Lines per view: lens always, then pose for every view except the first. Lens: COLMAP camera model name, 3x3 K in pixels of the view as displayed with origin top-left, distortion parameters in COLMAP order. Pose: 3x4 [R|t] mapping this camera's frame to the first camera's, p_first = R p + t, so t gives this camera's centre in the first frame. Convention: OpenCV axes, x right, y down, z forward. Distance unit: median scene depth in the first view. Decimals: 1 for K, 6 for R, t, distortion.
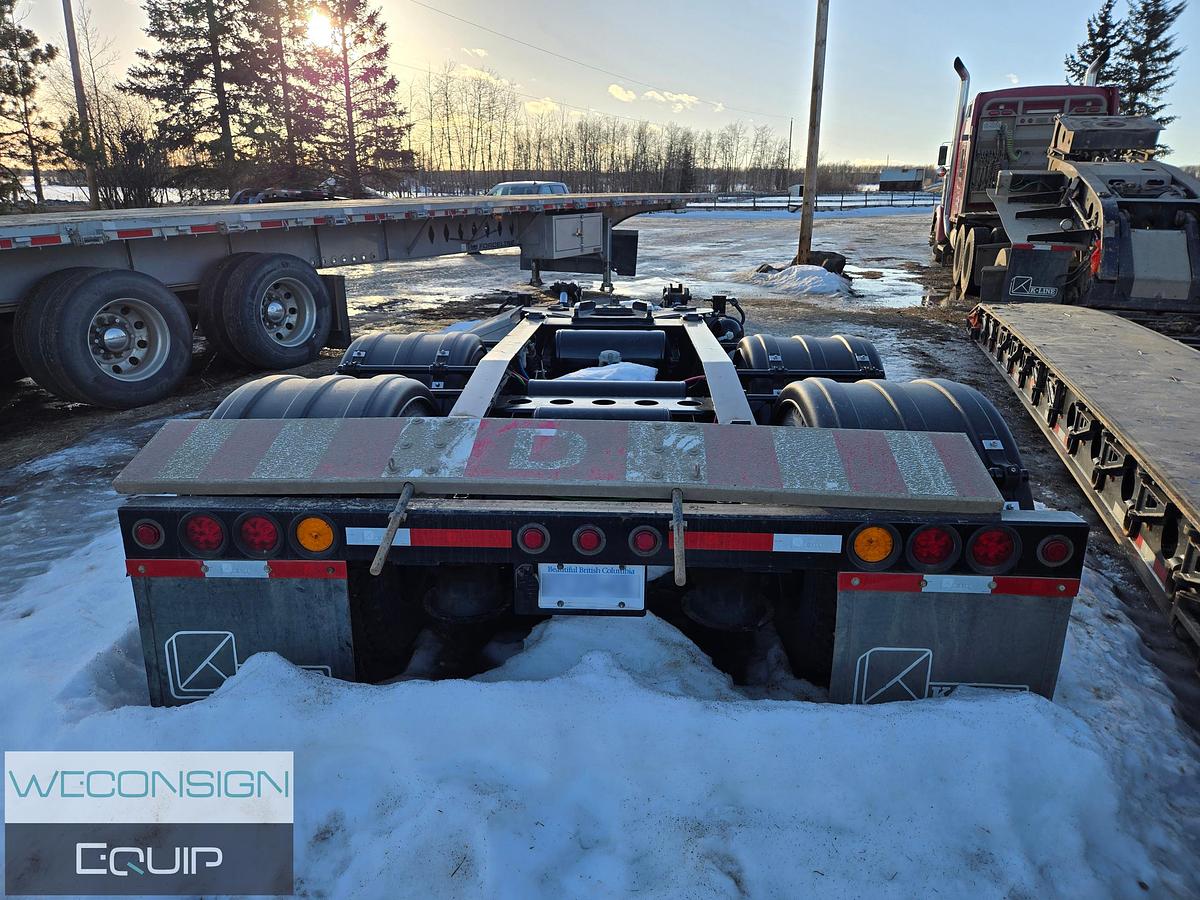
lens RADIAL K [[796.5, 0, 600.0], [0, 796.5, 450.0], [0, 0, 1]] dist [0.081443, -0.081413]
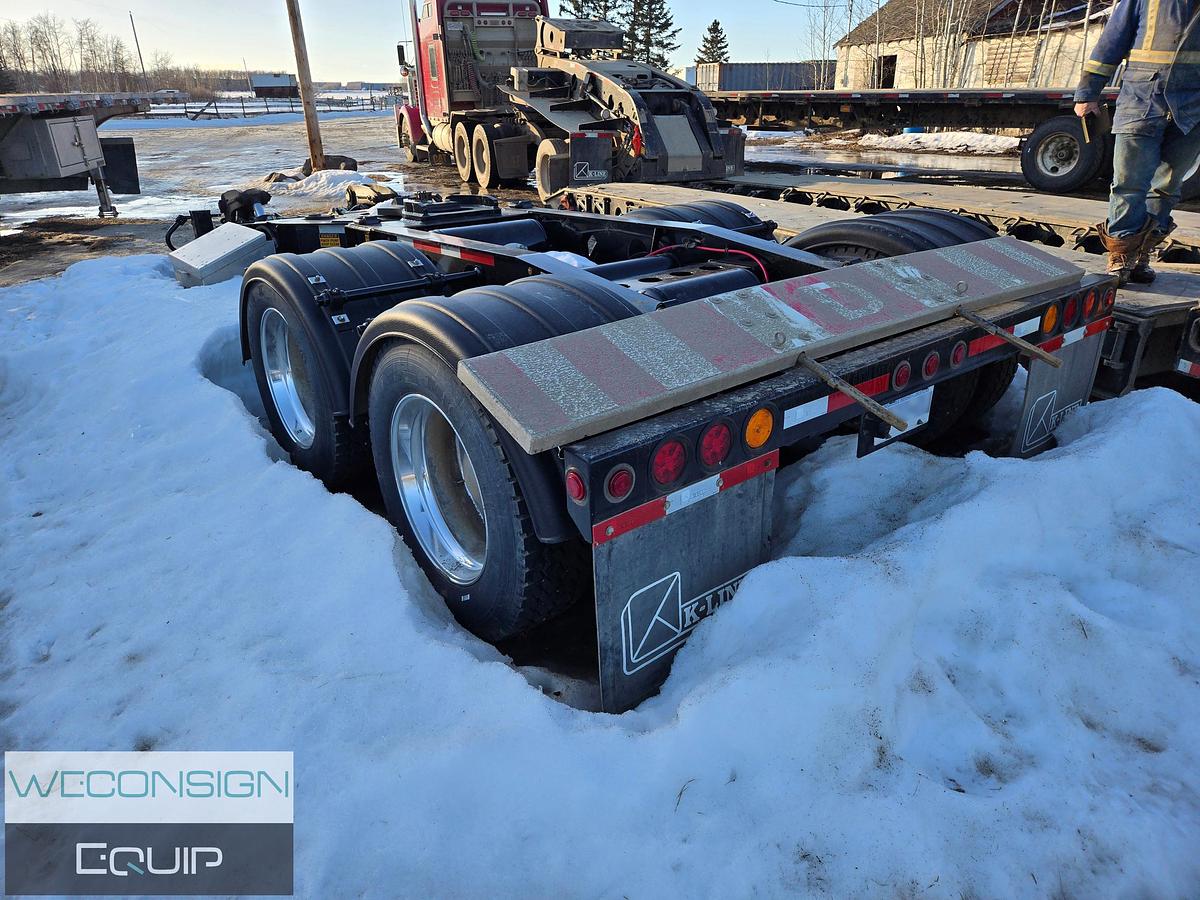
lens RADIAL K [[786.1, 0, 592.2], [0, 786.1, 441.6], [0, 0, 1]] dist [0.069658, -0.050883]
pose [[0.754264, -0.275802, 0.595835, -0.203385], [0.218568, 0.961209, 0.168242, -0.014076], [-0.619124, 0.003331, 0.785286, 0.082478]]
